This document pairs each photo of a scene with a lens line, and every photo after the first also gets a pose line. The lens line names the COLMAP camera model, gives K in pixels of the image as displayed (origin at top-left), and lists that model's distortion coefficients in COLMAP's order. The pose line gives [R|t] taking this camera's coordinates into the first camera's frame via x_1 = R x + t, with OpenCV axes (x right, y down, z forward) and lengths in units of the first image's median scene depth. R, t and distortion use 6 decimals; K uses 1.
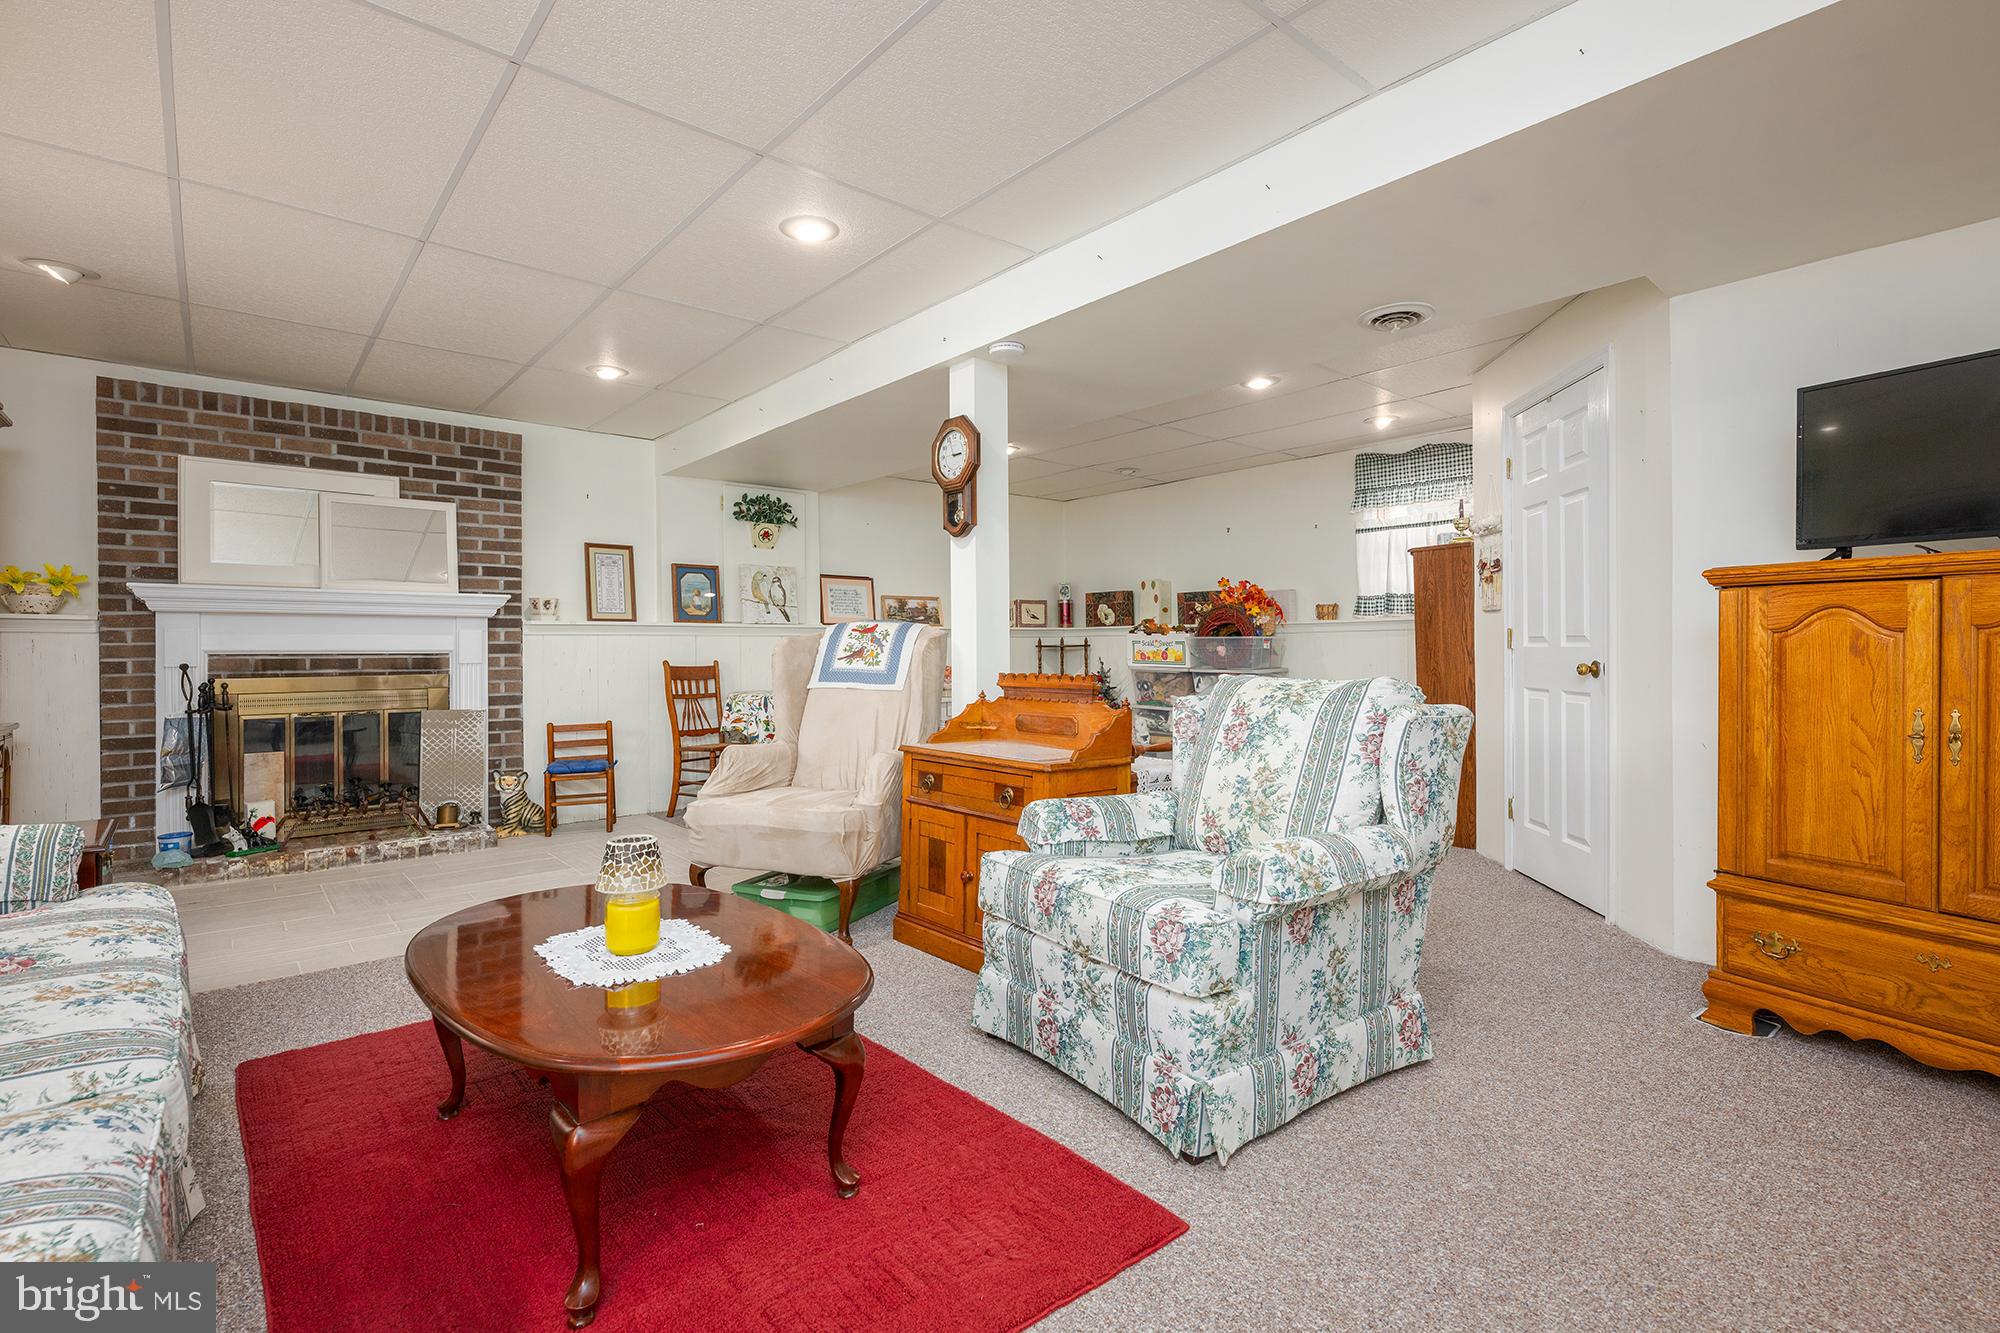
lens RADIAL K [[914.7, 0, 989.5], [0, 914.7, 655.4], [0, 0, 1]] dist [-0.005955, 0.000323]
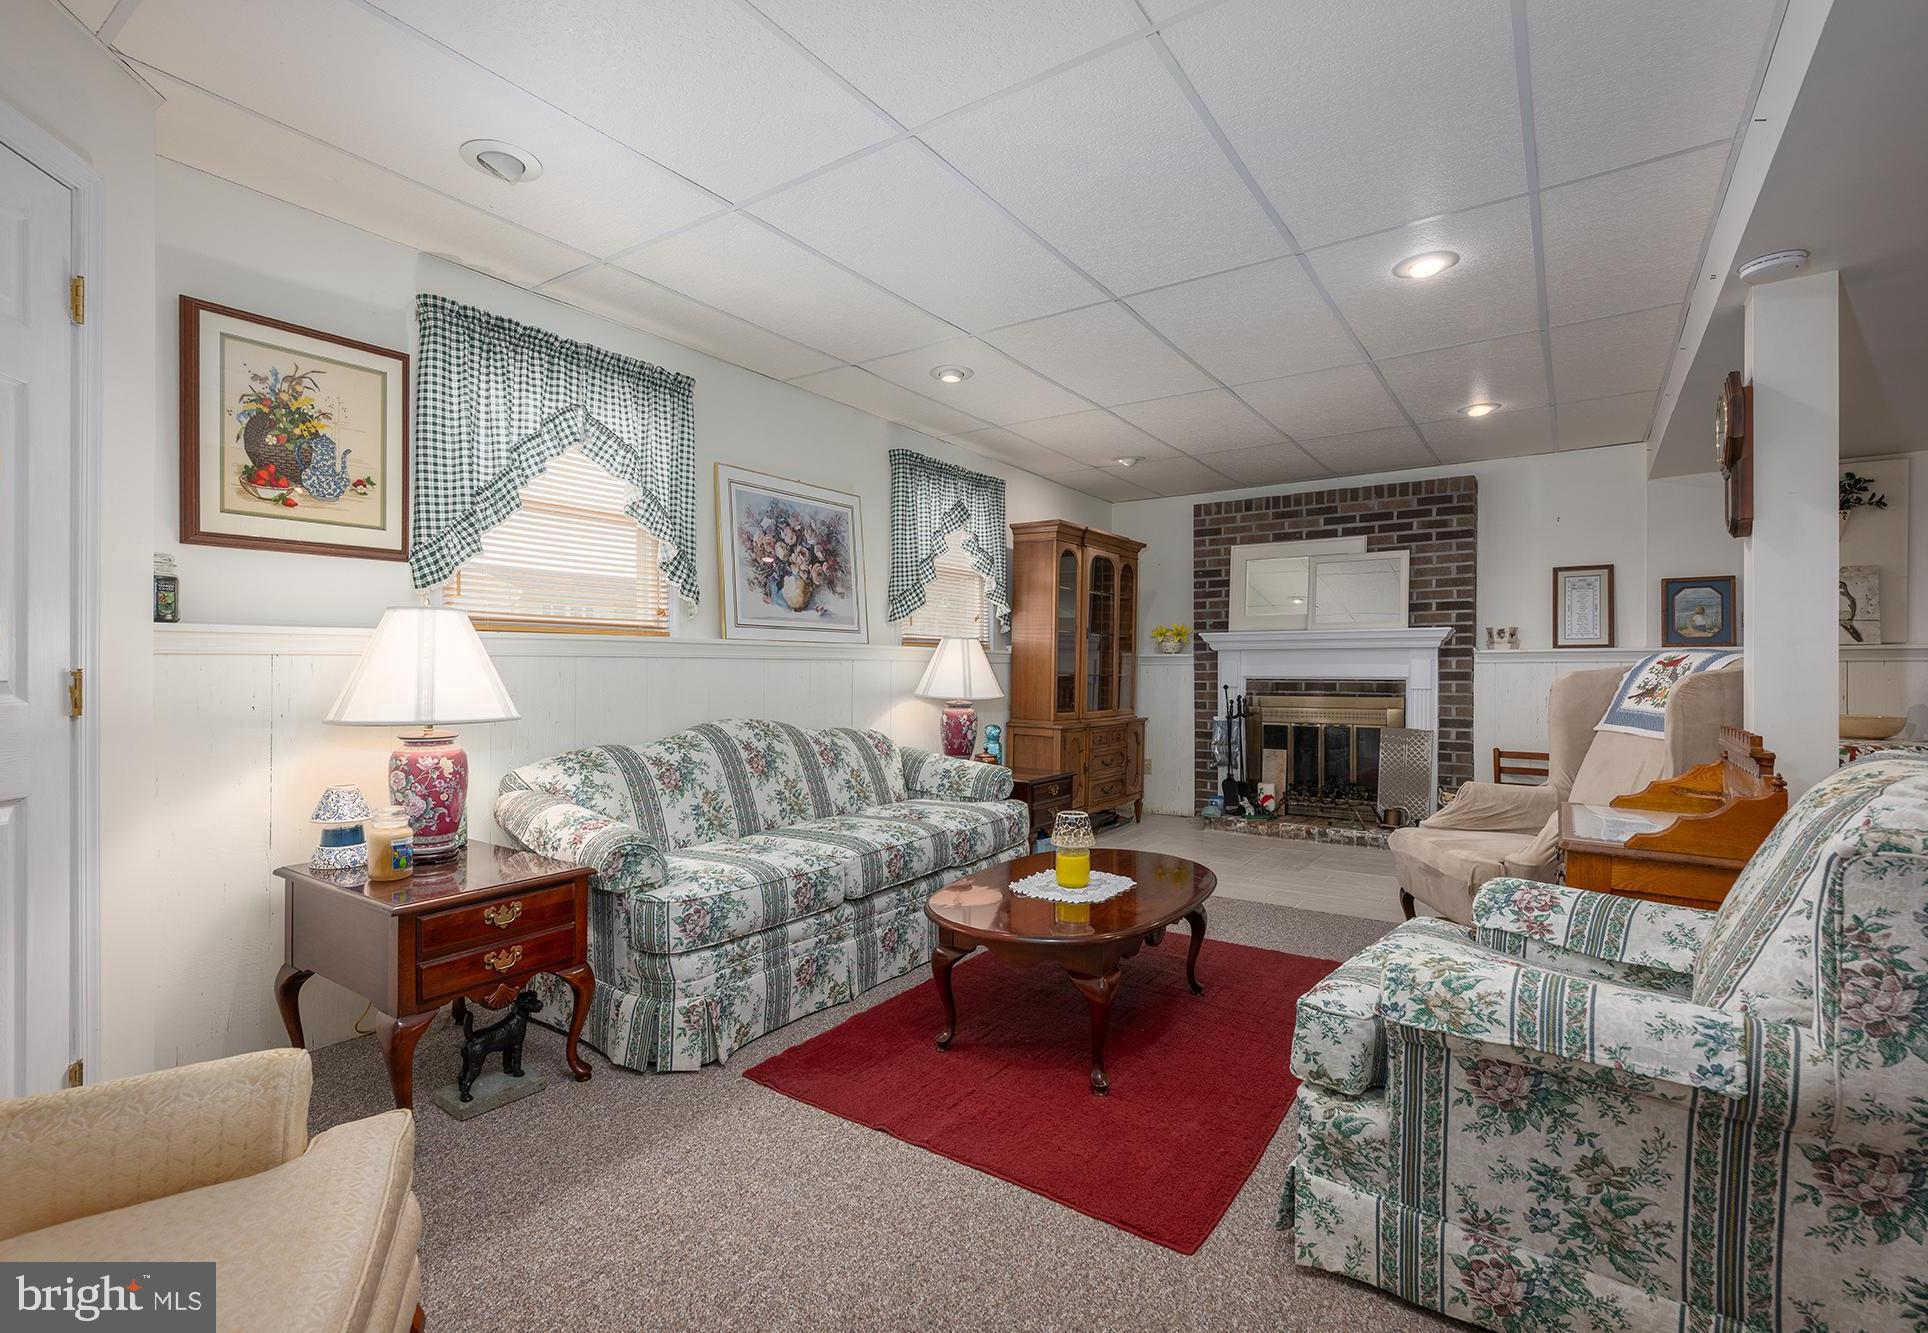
lens RADIAL K [[903.3, 0, 950.2], [0, 903.3, 673.7], [0, 0, 1]] dist [-0.000857, -0.000034]
pose [[0.252495, 0.009855, -0.967548, 0.378756], [-0.005020, 0.999948, 0.008875, -0.017681], [0.967585, 0.002617, 0.252531, 0.152850]]
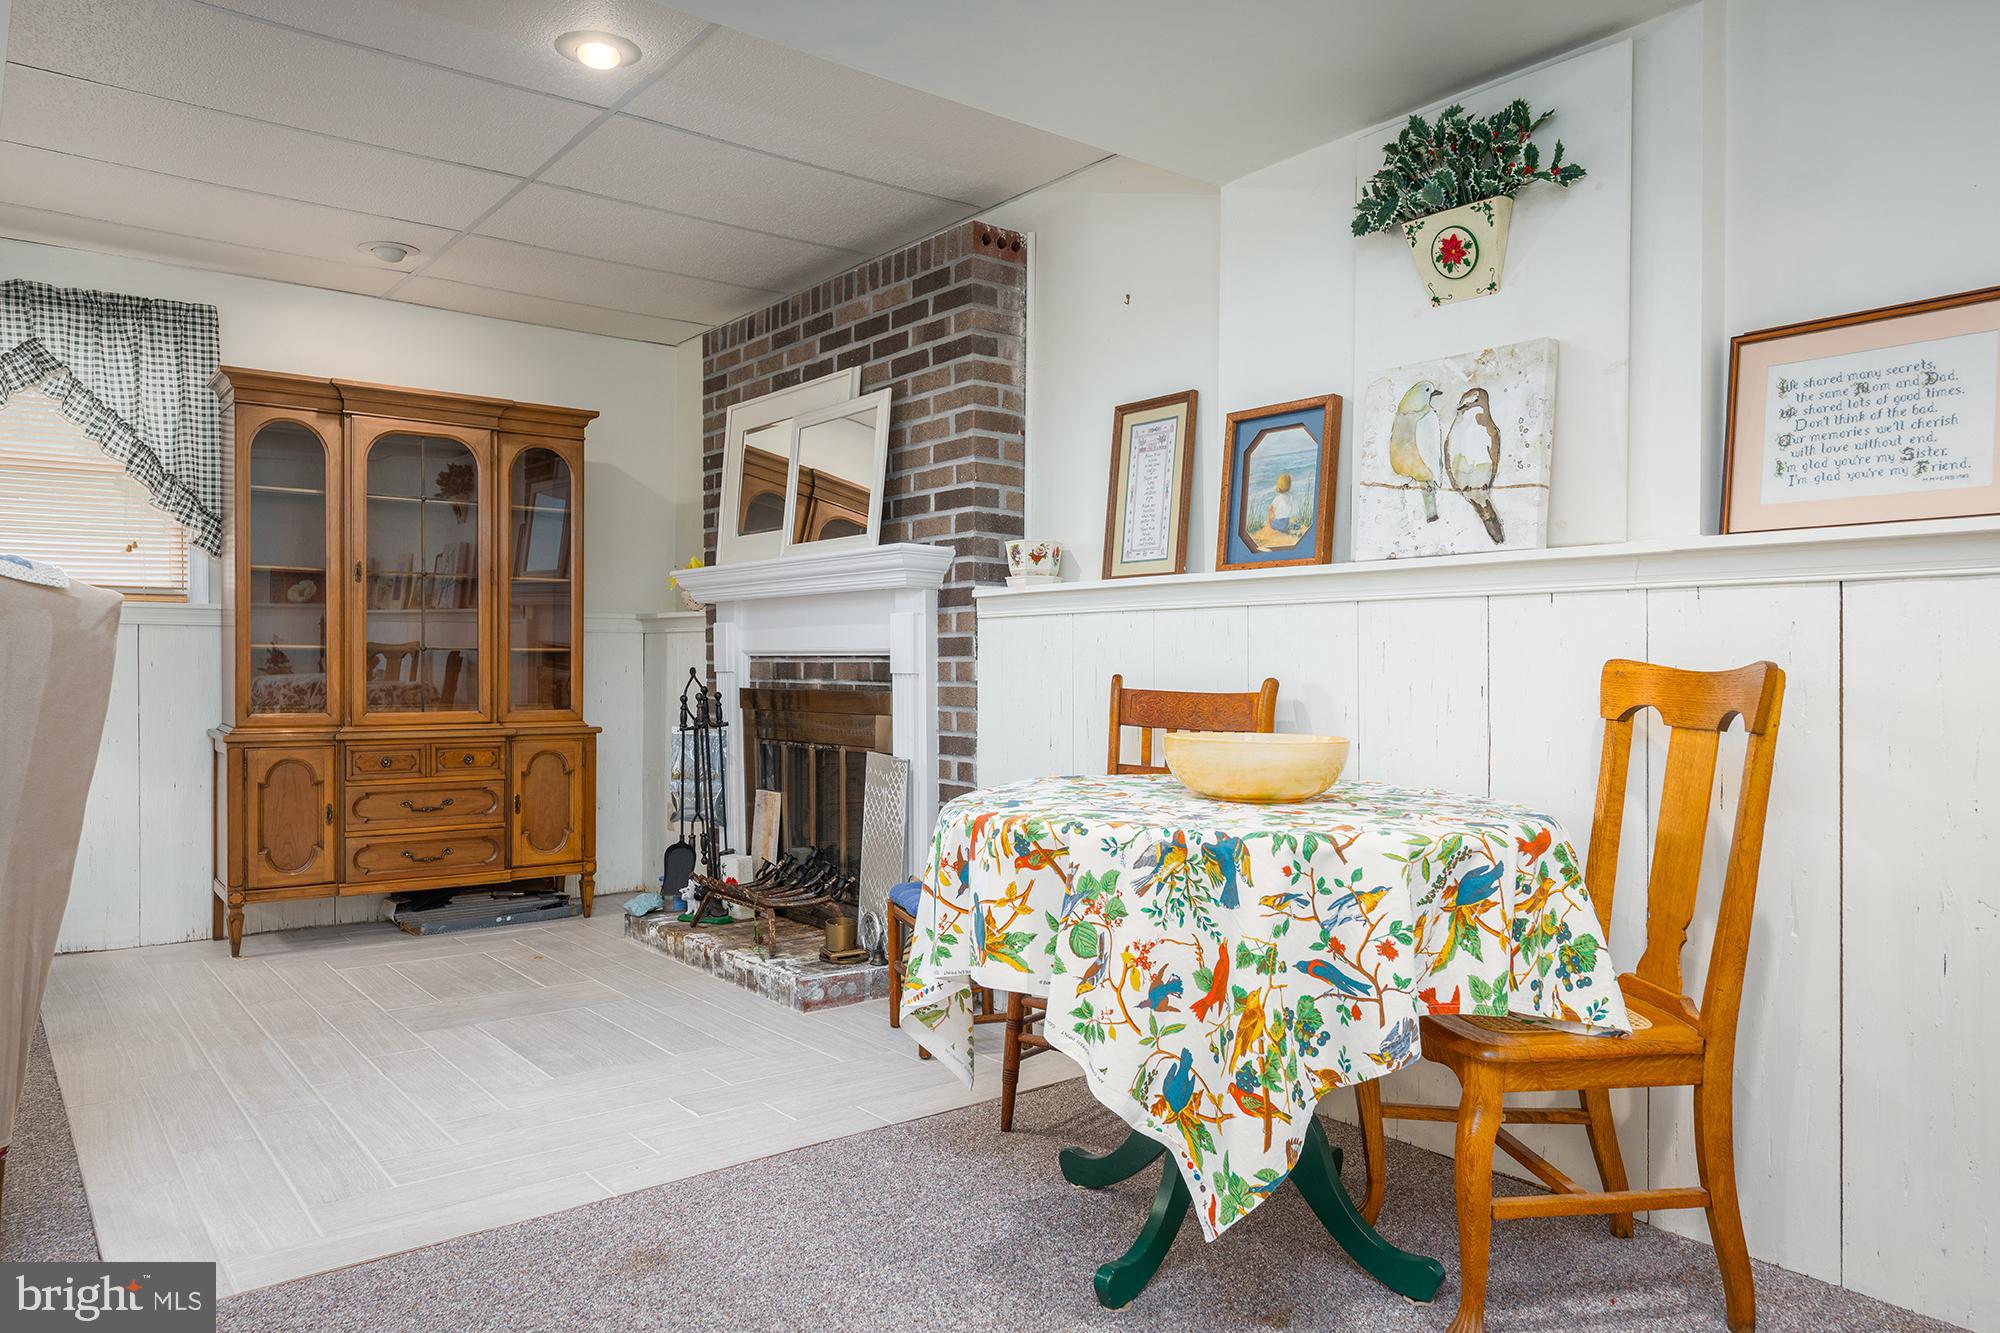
lens RADIAL K [[1368.2, 0, 1003.4], [0, 1368.2, 670.9], [0, 0, 1]] dist [0.001671, 0.000343]
pose [[-0.043569, 0.008544, -0.999014, 0.257690], [-0.007674, 0.999931, 0.008887, -0.000791], [0.999021, 0.008053, -0.043500, 1.121840]]
